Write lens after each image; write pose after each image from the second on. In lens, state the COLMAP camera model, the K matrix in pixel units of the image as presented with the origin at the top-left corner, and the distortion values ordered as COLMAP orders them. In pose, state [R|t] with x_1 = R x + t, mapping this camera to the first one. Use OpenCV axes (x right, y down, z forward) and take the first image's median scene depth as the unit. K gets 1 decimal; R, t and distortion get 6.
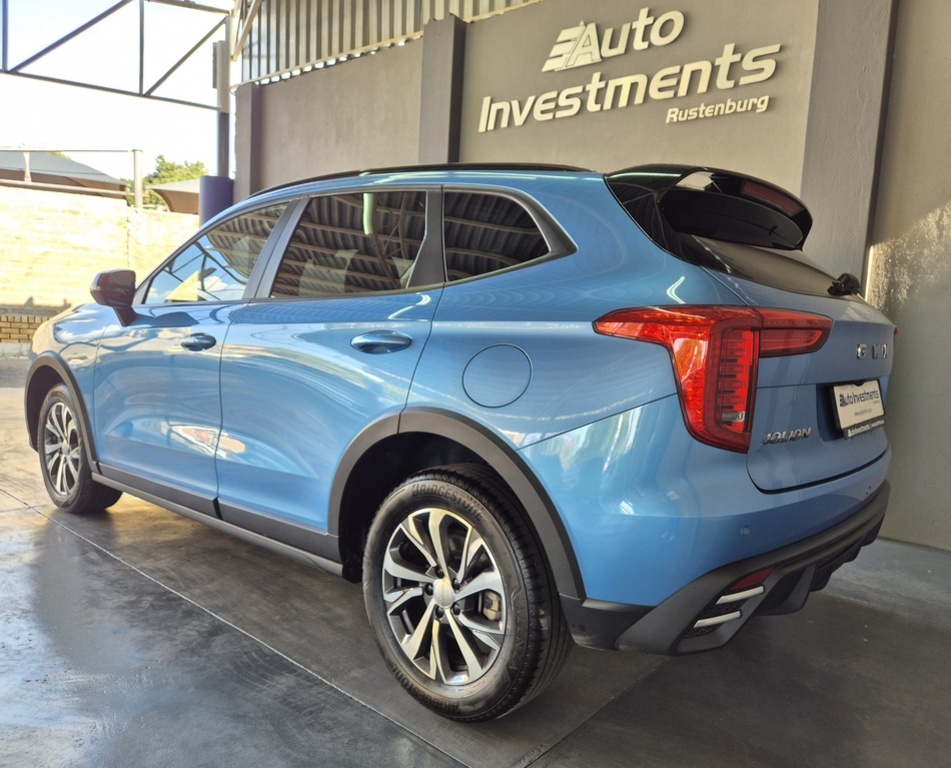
lens RADIAL K [[703.9, 0, 502.5], [0, 703.9, 384.1], [0, 0, 1]] dist [0.031929, -0.008397]
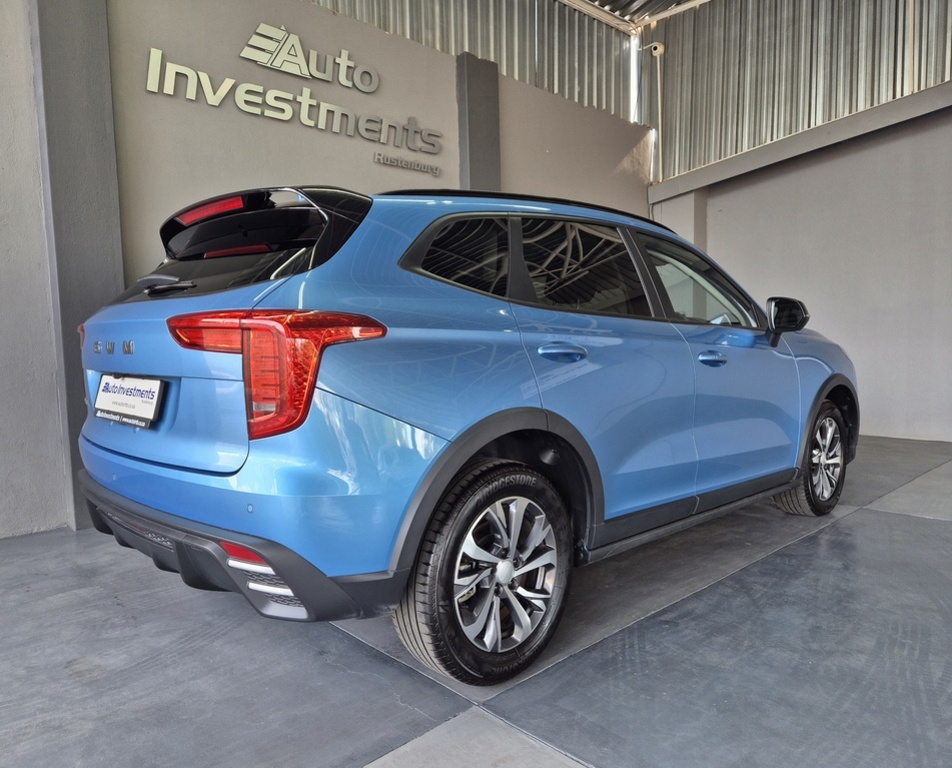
lens RADIAL K [[680.2, 0, 439.7], [0, 680.2, 388.4], [0, 0, 1]] dist [0.070895, -0.071561]
pose [[0.151941, -0.131754, 0.979569, -0.913664], [0.111228, 0.987059, 0.115508, -0.107872], [-0.982111, 0.091405, 0.164629, 0.717664]]
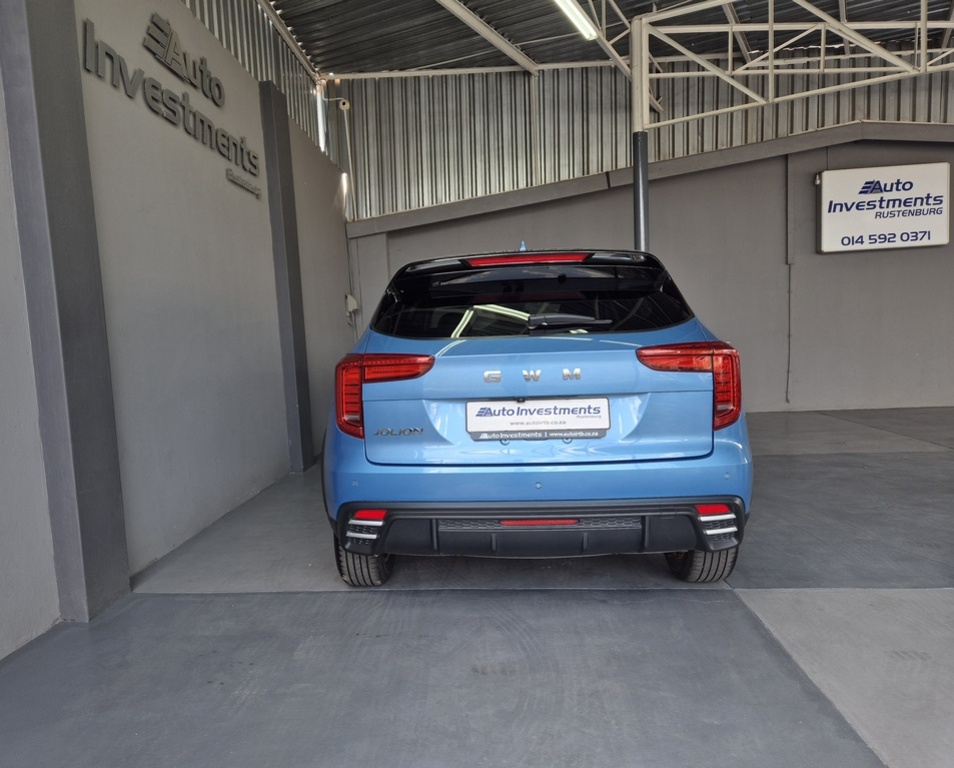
lens RADIAL K [[681.6, 0, 440.6], [0, 681.6, 388.4], [0, 0, 1]] dist [0.070895, -0.071561]
pose [[-0.571692, -0.096980, 0.814716, -0.887229], [0.074073, 0.982834, 0.168969, -0.190264], [-0.817118, 0.156947, -0.554695, 1.356367]]
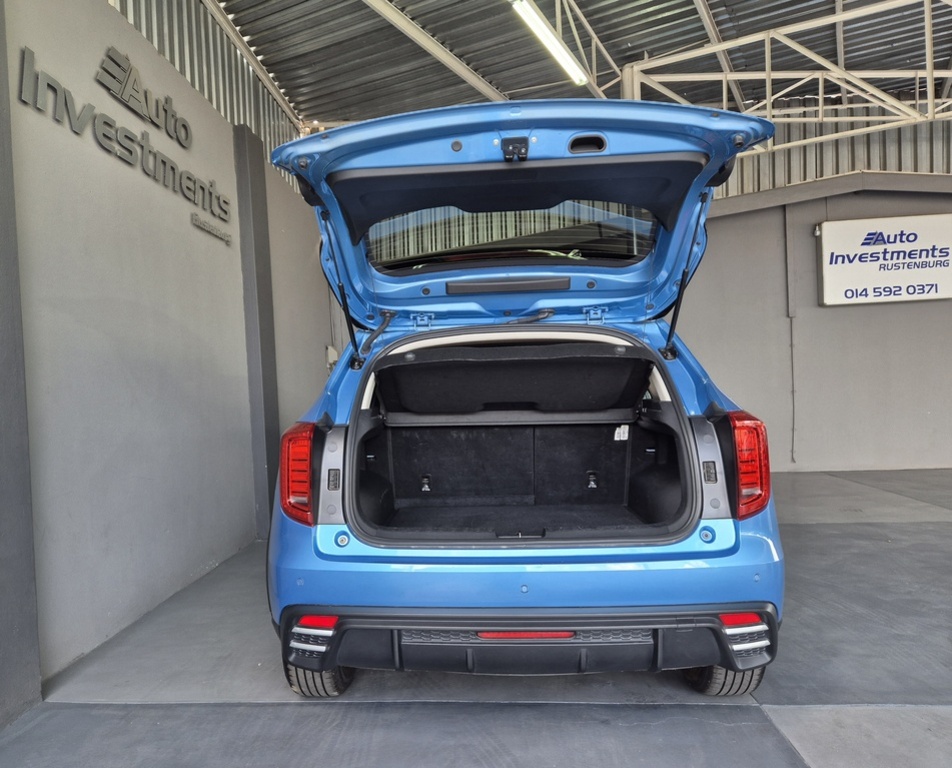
lens RADIAL K [[685.0, 0, 432.7], [0, 685.0, 389.3], [0, 0, 1]] dist [0.065164, -0.065207]
pose [[-0.571450, -0.042815, 0.819519, -0.820818], [0.068804, 0.992622, 0.099835, -0.192348], [-0.817747, 0.113437, -0.564289, 1.287858]]
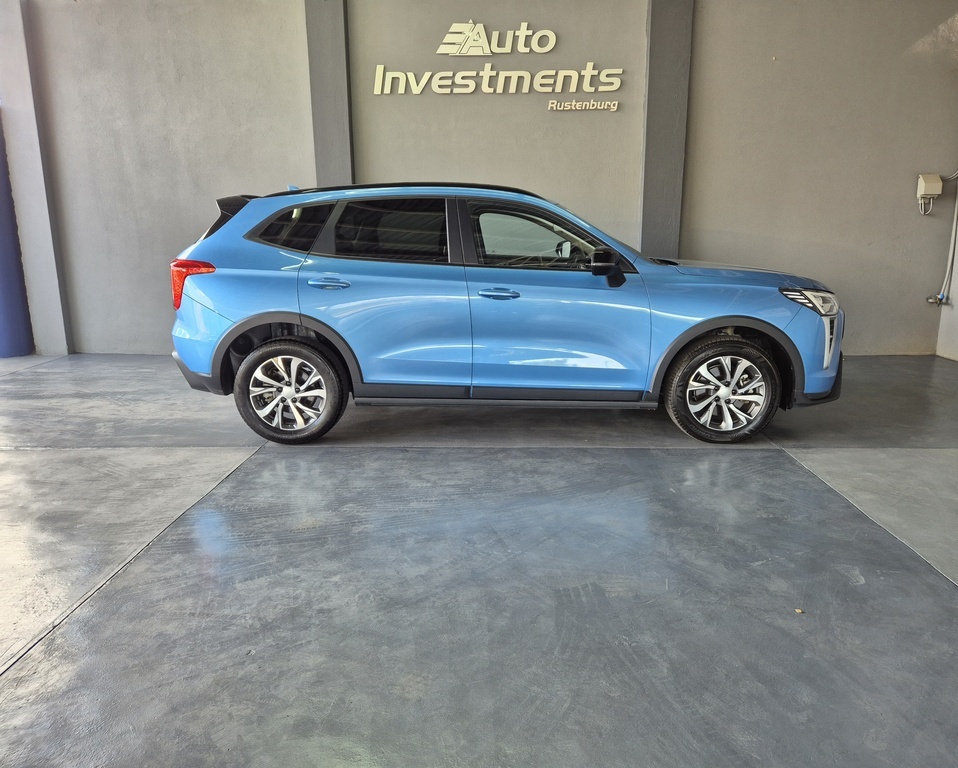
lens RADIAL K [[702.3, 0, 482.3], [0, 702.3, 380.3], [0, 0, 1]] dist [0.046943, -0.000543]
pose [[0.793477, -0.183790, 0.580185, -0.814162], [0.101386, 0.979909, 0.171756, -0.081161], [-0.600096, -0.077462, 0.796169, -0.131109]]
